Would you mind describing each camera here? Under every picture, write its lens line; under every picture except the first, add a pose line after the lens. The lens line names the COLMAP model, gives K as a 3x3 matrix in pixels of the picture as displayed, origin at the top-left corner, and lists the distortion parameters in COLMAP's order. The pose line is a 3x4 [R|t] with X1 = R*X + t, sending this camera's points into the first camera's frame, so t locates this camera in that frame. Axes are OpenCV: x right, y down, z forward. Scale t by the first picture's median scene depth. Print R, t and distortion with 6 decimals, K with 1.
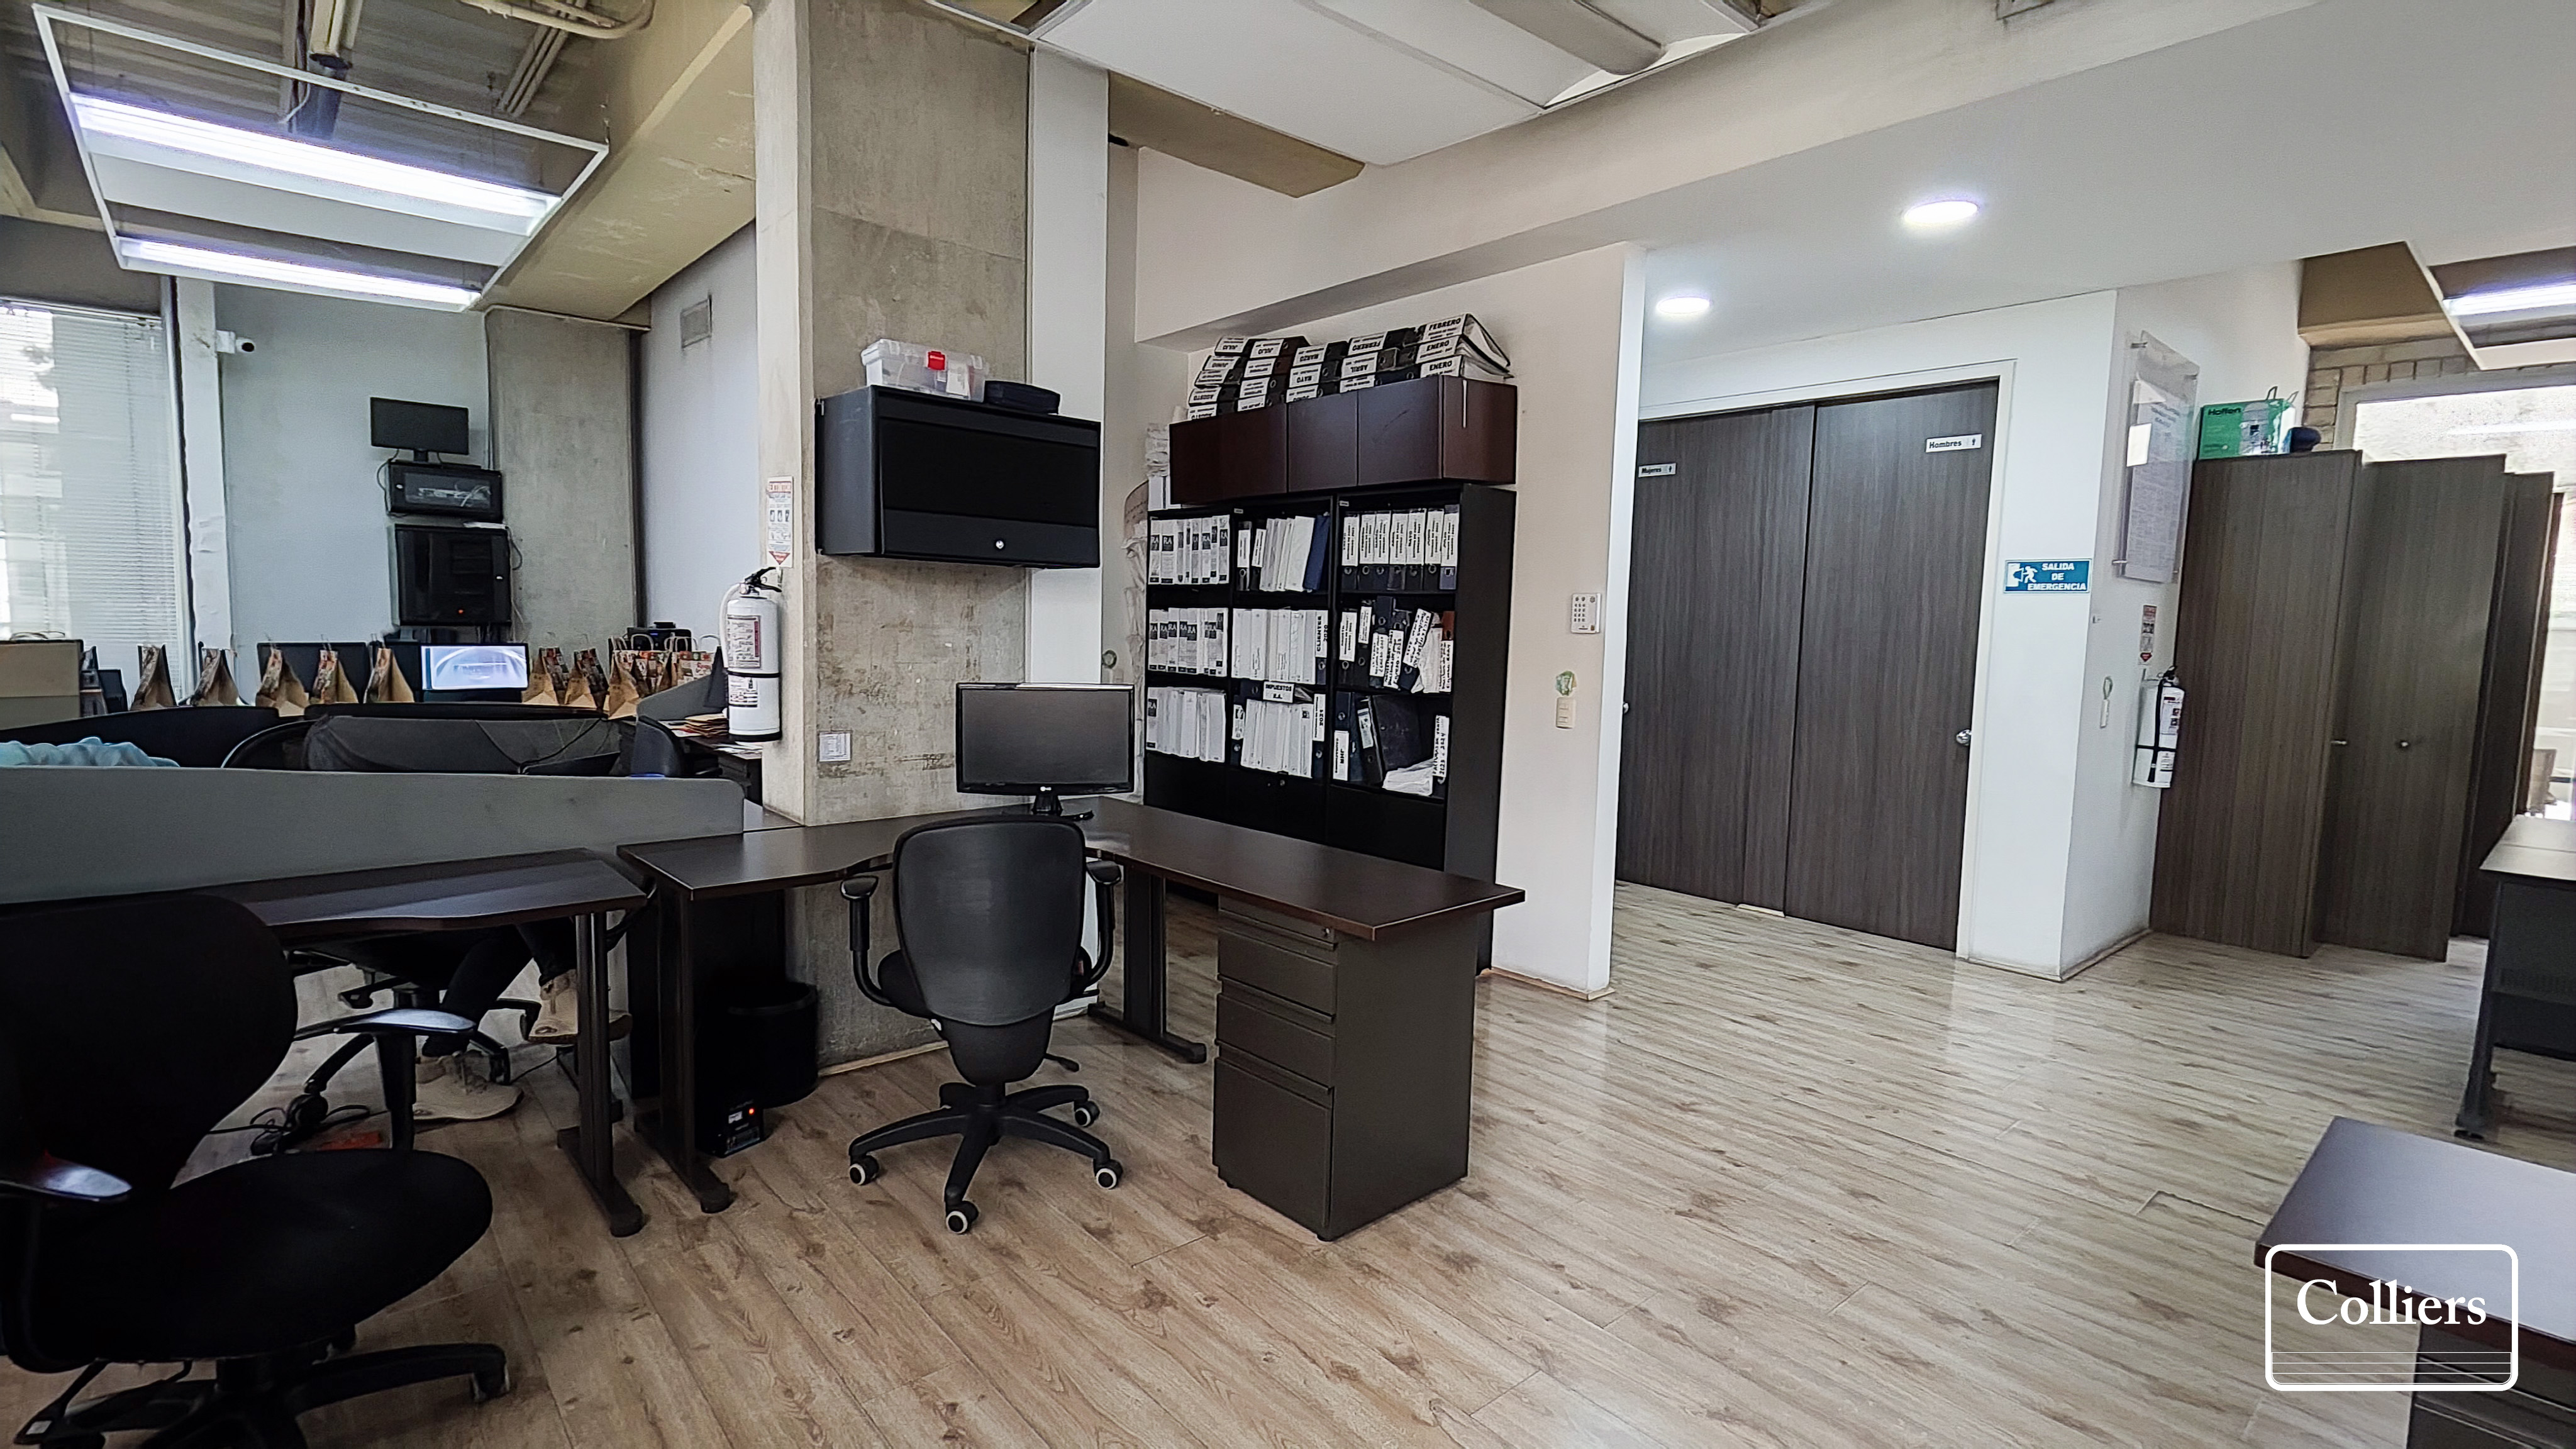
lens RADIAL K [[1179.8, 0, 1282.4], [0, 1179.8, 734.7], [0, 0, 1]] dist [0.004891, -0.000581]
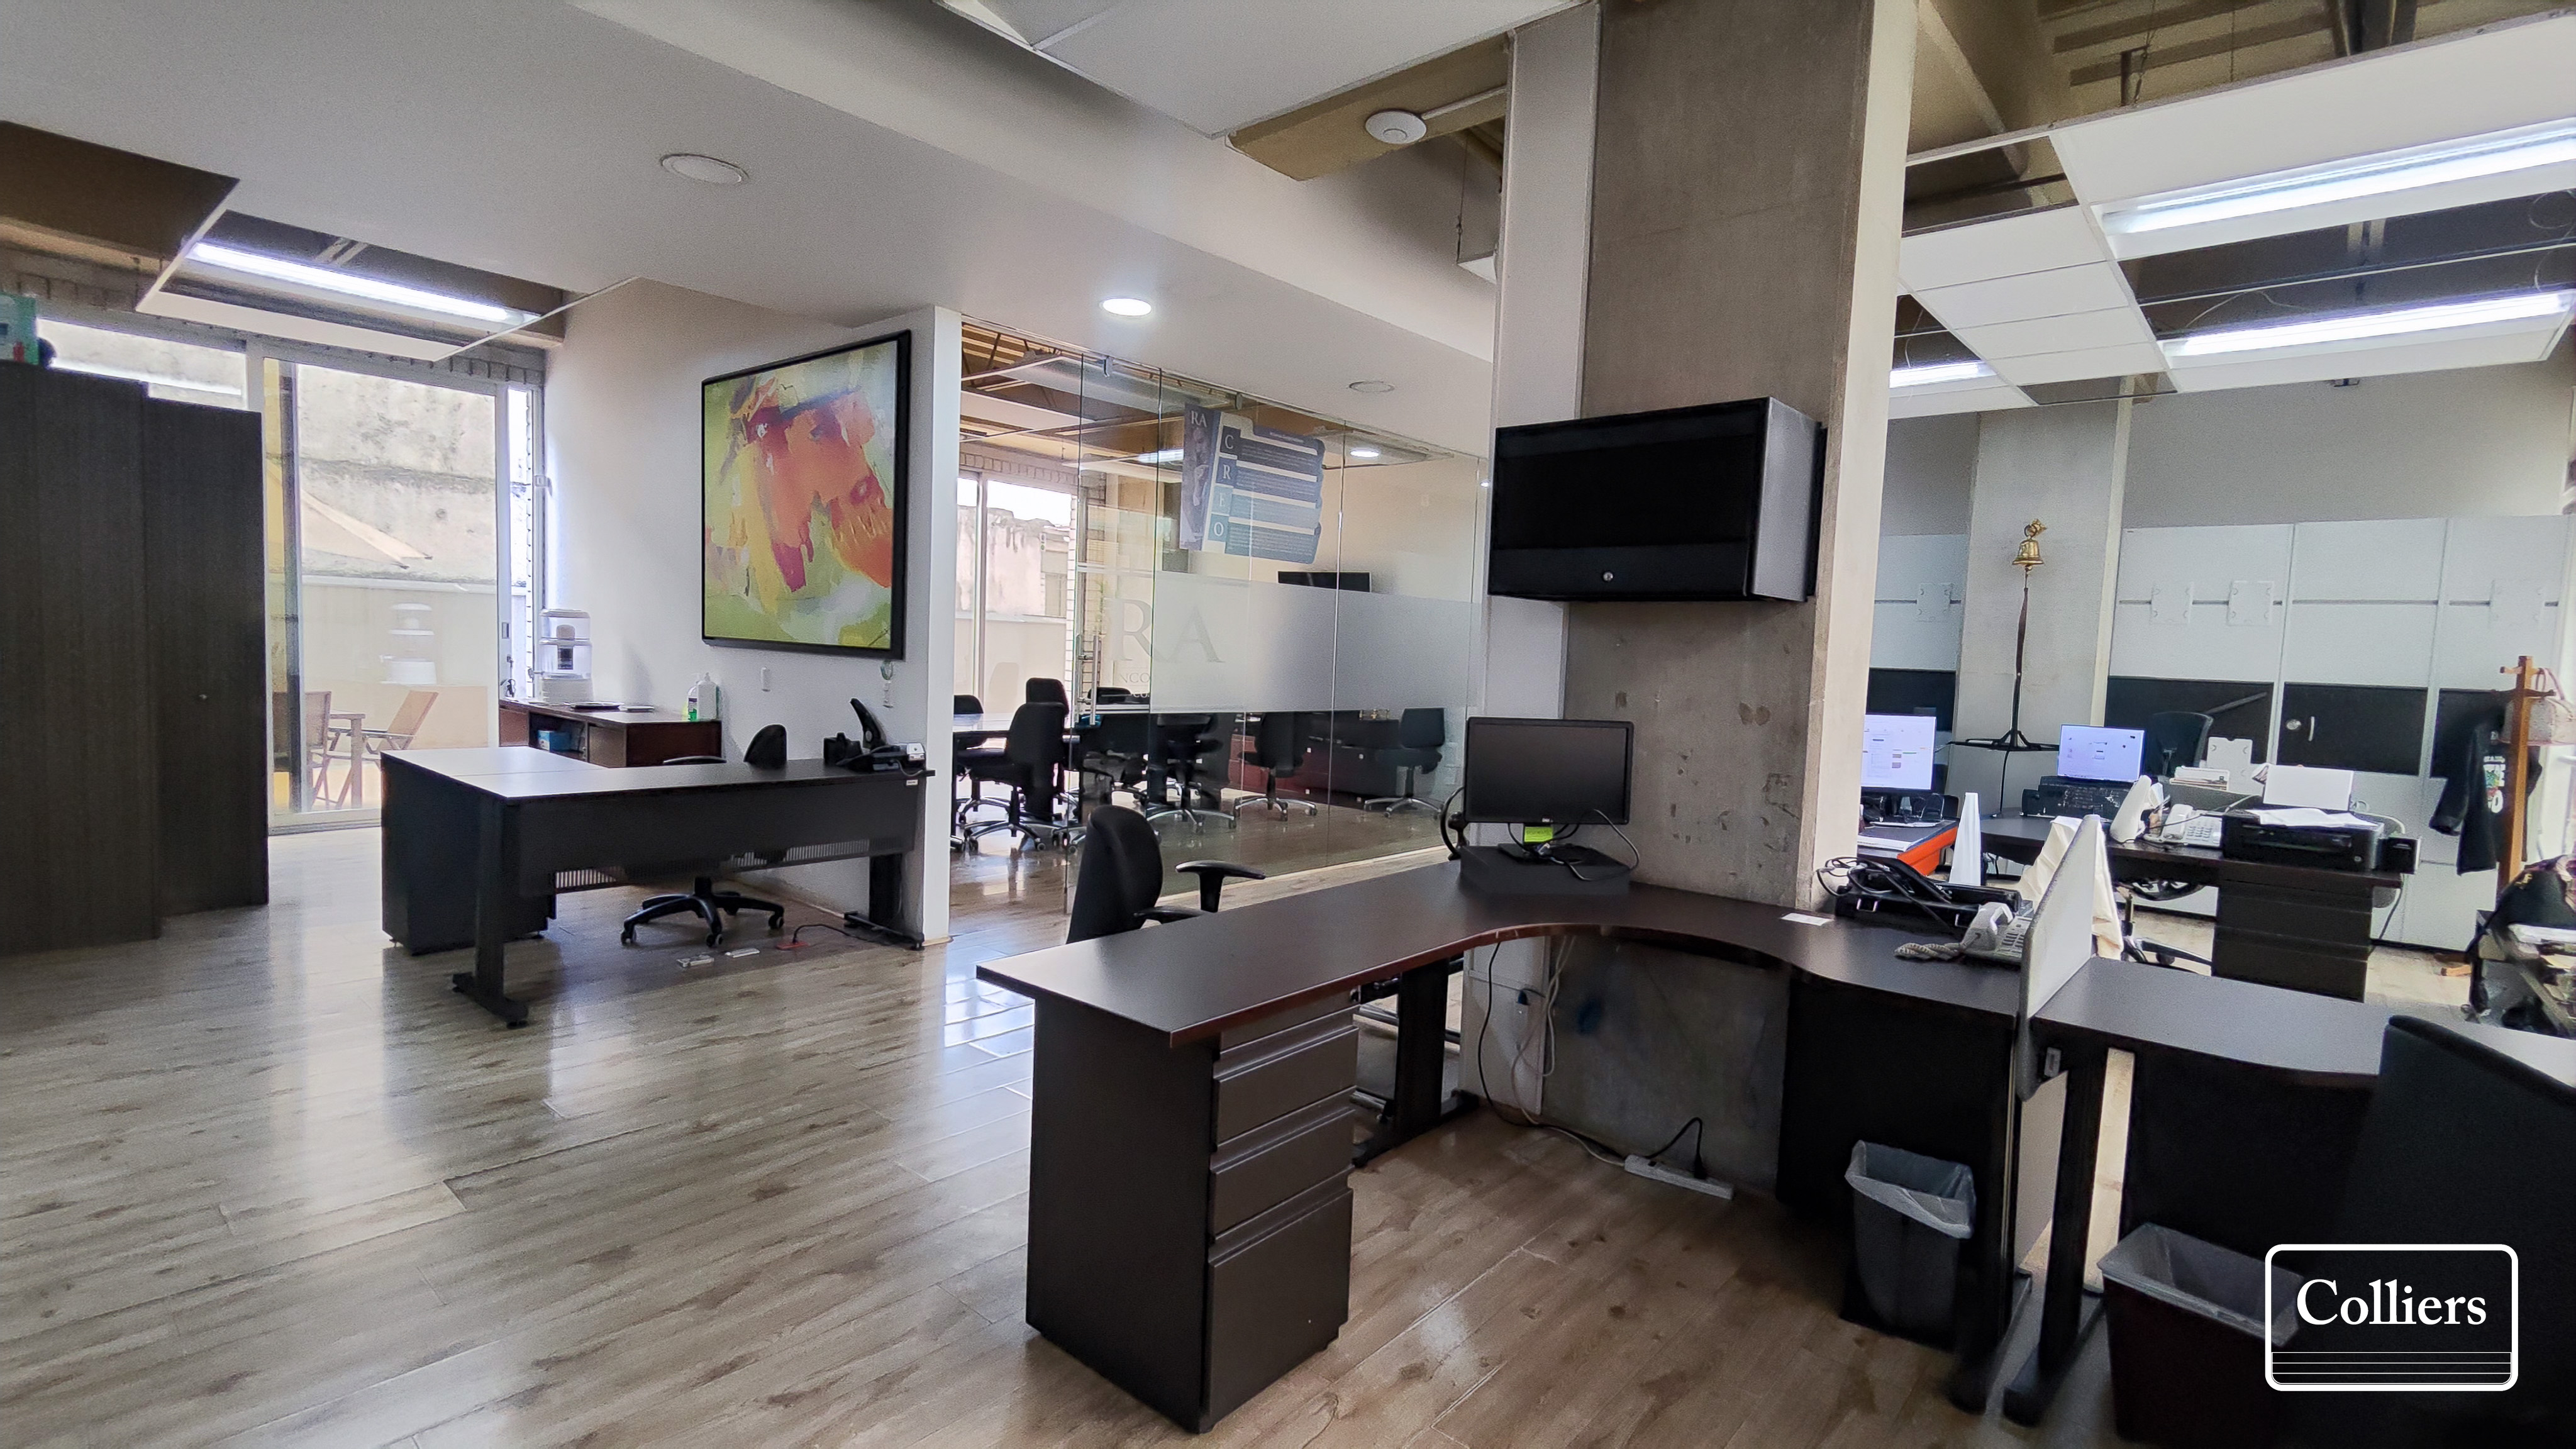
lens RADIAL K [[1173.6, 0, 1297.3], [0, 1173.6, 719.5], [0, 0, 1]] dist [0.008316, -0.000578]
pose [[-0.144111, -0.092488, 0.985230, -0.197092], [0.051495, 0.993573, 0.100804, -0.032967], [-0.988221, 0.065261, -0.138422, 0.326464]]
